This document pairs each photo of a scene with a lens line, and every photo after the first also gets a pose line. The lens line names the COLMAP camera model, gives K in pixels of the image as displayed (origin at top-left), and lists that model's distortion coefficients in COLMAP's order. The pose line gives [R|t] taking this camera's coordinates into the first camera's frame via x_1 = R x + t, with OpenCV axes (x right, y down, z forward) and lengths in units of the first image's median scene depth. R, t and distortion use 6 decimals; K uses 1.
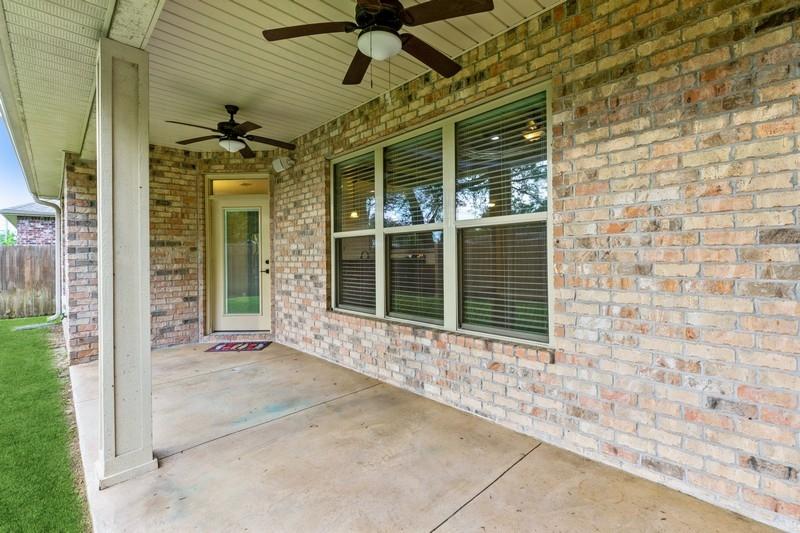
lens RADIAL K [[359.9, 0, 399.6], [0, 359.9, 260.4], [0, 0, 1]] dist [0.007916, -0.001746]
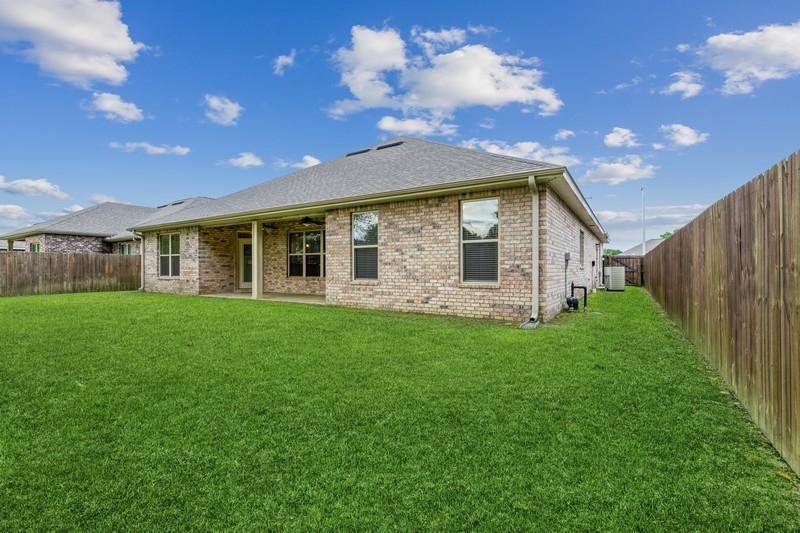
lens RADIAL K [[359.9, 0, 400.8], [0, 359.9, 266.9], [0, 0, 1]] dist [0.007916, -0.001746]
pose [[0.969864, 0.014732, 0.243202, 0.006122], [-0.010260, 0.999754, -0.019646, 0.091301], [-0.243432, 0.016559, 0.969777, -2.326619]]
